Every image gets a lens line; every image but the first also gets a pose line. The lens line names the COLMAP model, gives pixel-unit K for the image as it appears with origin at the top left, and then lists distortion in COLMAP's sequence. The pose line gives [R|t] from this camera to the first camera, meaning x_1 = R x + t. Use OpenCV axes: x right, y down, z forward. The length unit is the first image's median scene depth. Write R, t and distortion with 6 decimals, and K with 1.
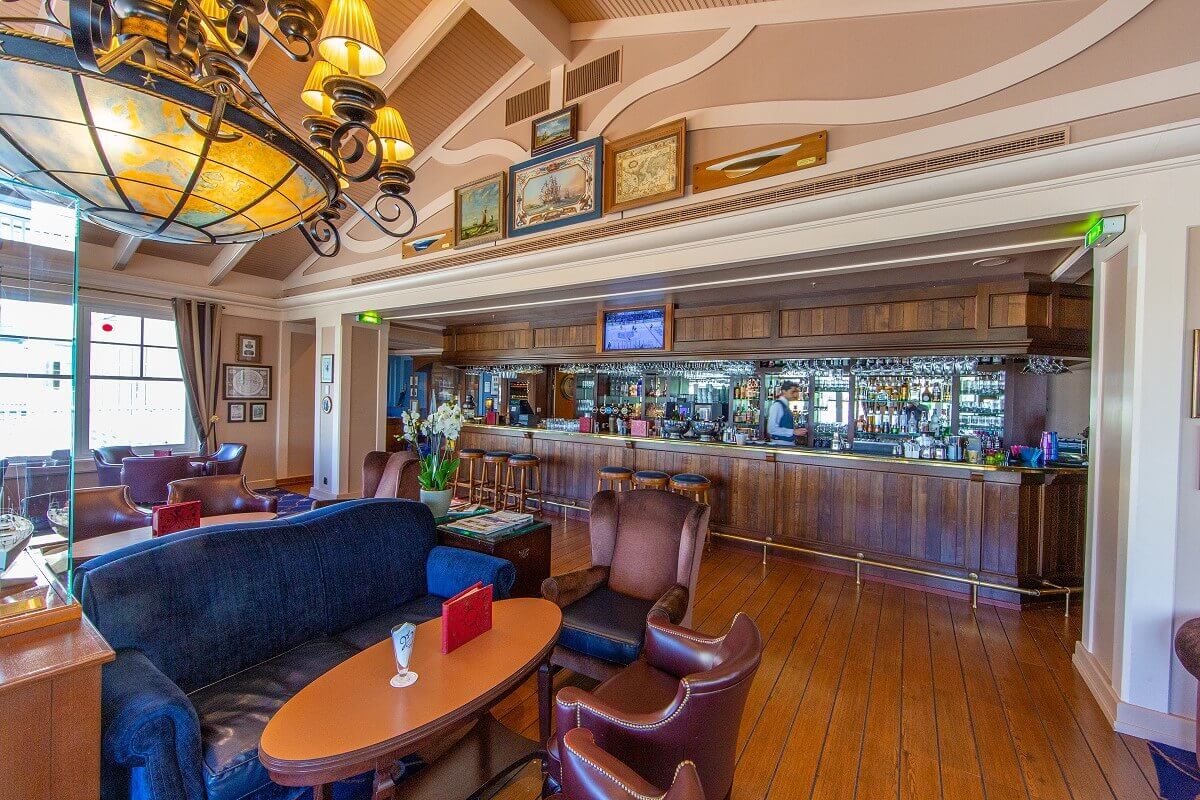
lens RADIAL K [[478.4, 0, 597.4], [0, 478.4, 398.5], [0, 0, 1]] dist [0.000848, 0.000039]
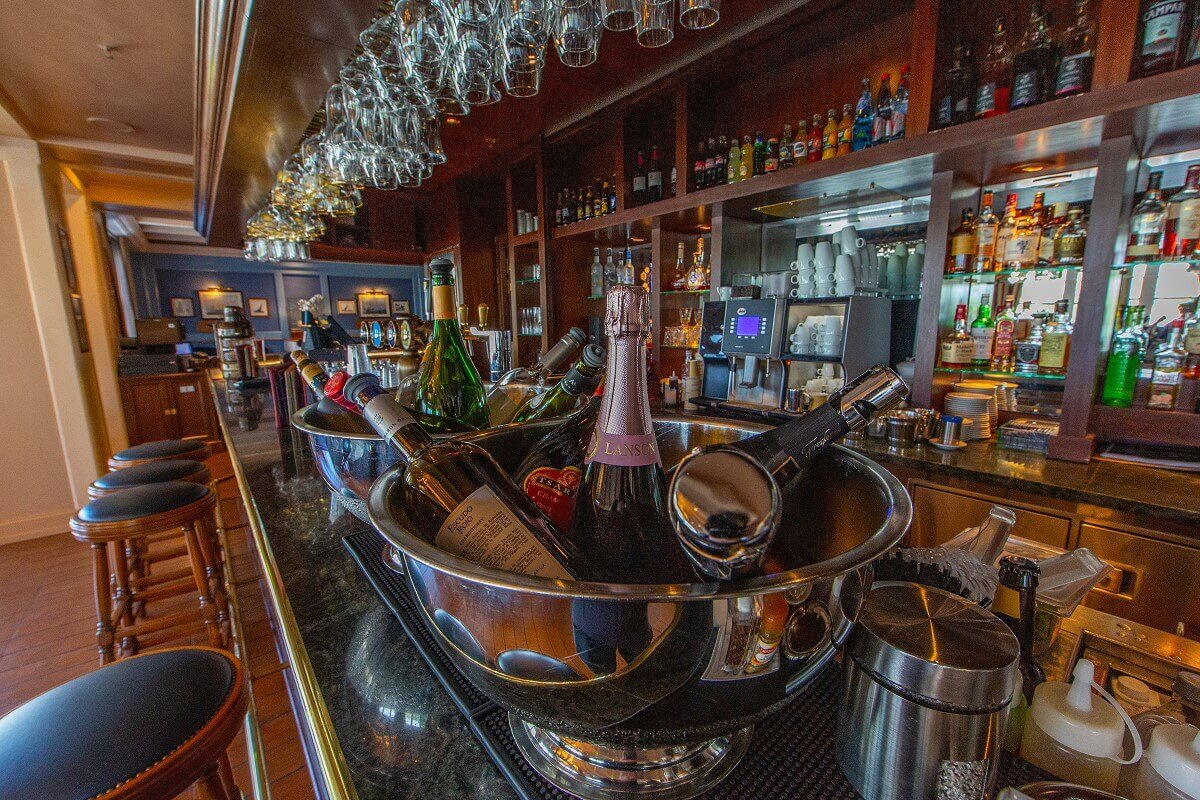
lens RADIAL K [[478.4, 0, 598.7], [0, 478.4, 397.9], [0, 0, 1]] dist [0.000848, 0.000039]
pose [[0.956684, 0.011038, -0.290918, 0.179456], [0.034970, 0.987689, 0.152471, 0.020256], [0.289019, -0.156040, 0.944521, 0.683785]]
